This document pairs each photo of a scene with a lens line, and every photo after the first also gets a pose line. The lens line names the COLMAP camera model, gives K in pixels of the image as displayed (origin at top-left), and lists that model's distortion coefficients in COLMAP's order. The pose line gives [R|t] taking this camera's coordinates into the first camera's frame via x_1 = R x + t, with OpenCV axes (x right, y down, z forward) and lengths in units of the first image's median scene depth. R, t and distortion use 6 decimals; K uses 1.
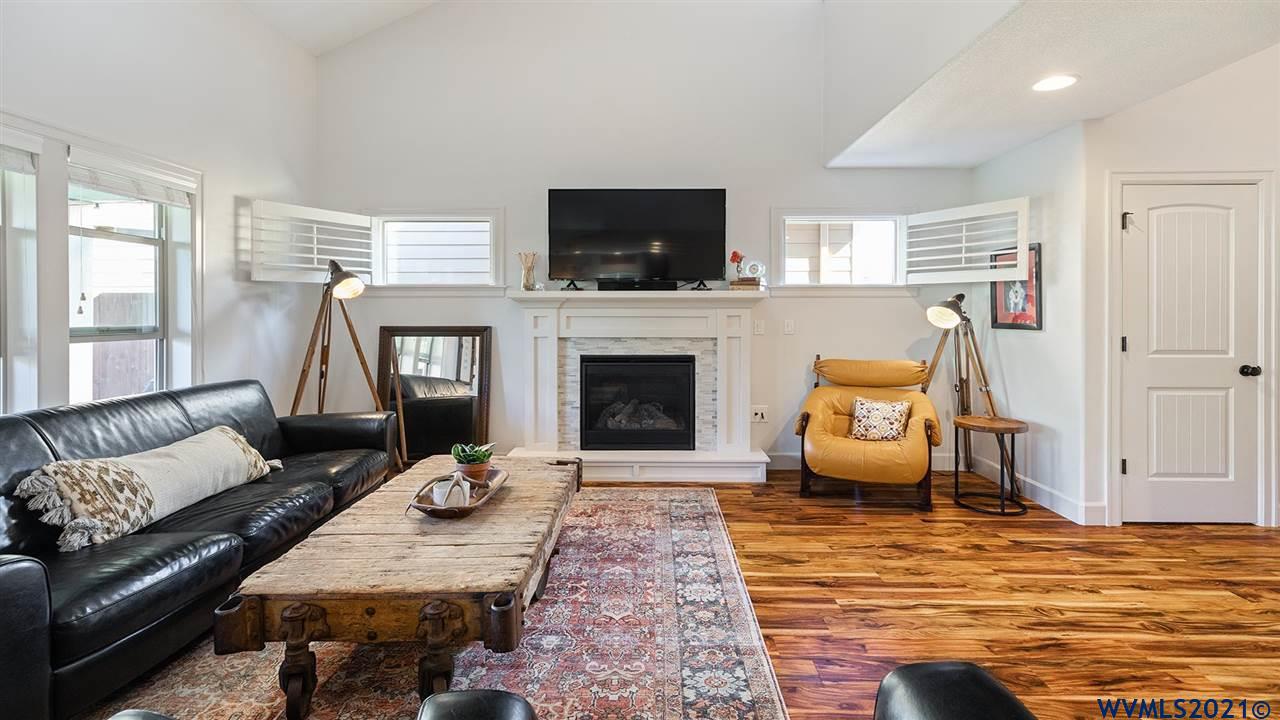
lens RADIAL K [[596.2, 0, 637.5], [0, 596.2, 322.6], [0, 0, 1]] dist [0.008622, -0.003216]
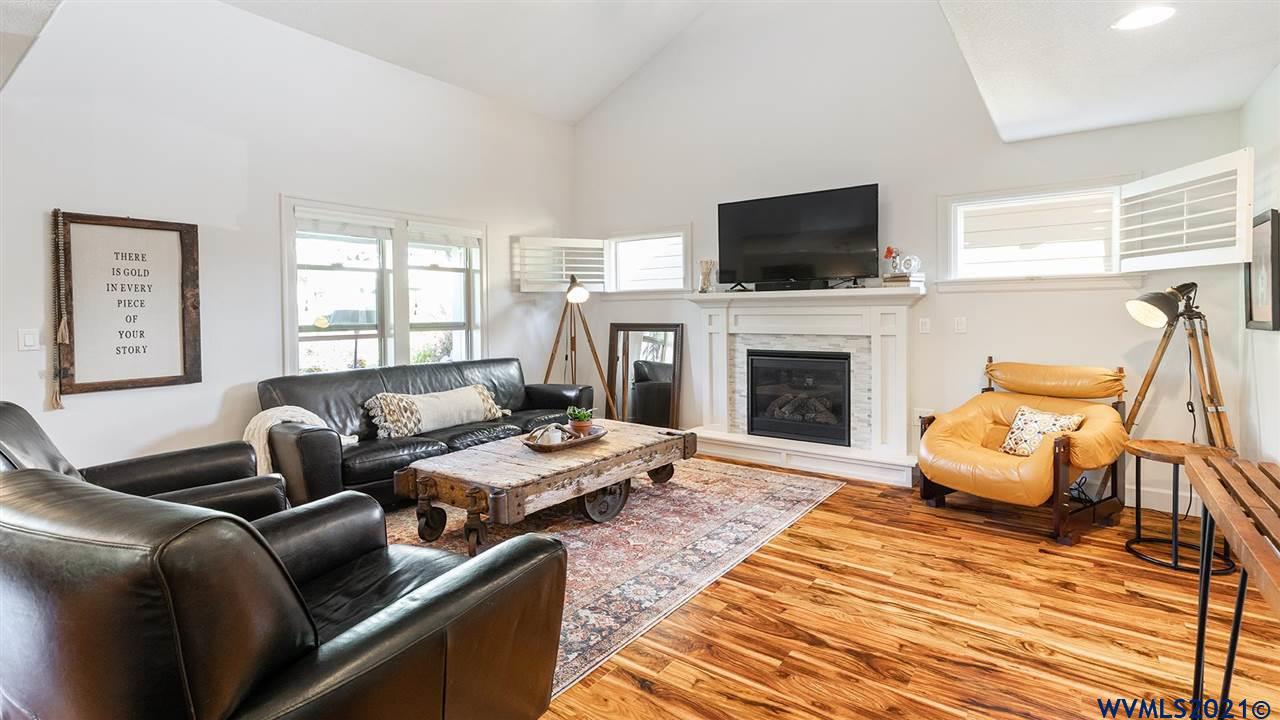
lens RADIAL K [[591.0, 0, 622.6], [0, 591.0, 326.7], [0, 0, 1]] dist [0.005344, 0.000000]
pose [[0.806511, 0.006953, -0.591178, 0.416478], [-0.000755, 0.999942, 0.010729, 0.000711], [0.591219, -0.008207, 0.806469, -0.034739]]
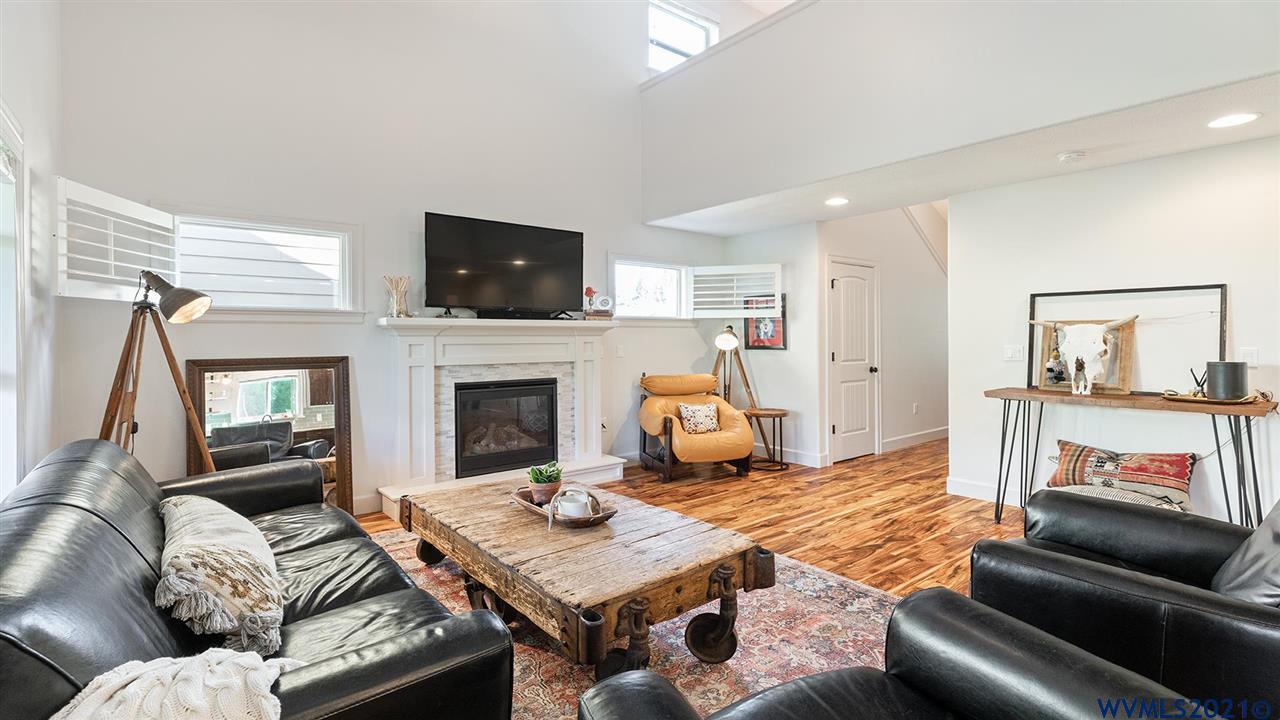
lens RADIAL K [[596.2, 0, 626.7], [0, 596.2, 344.0], [0, 0, 1]] dist [0.008622, -0.003216]
pose [[0.769626, -0.009750, 0.638420, -0.570640], [0.015167, 0.999880, -0.003015, -0.003339], [-0.638315, 0.012004, 0.769682, 0.060861]]
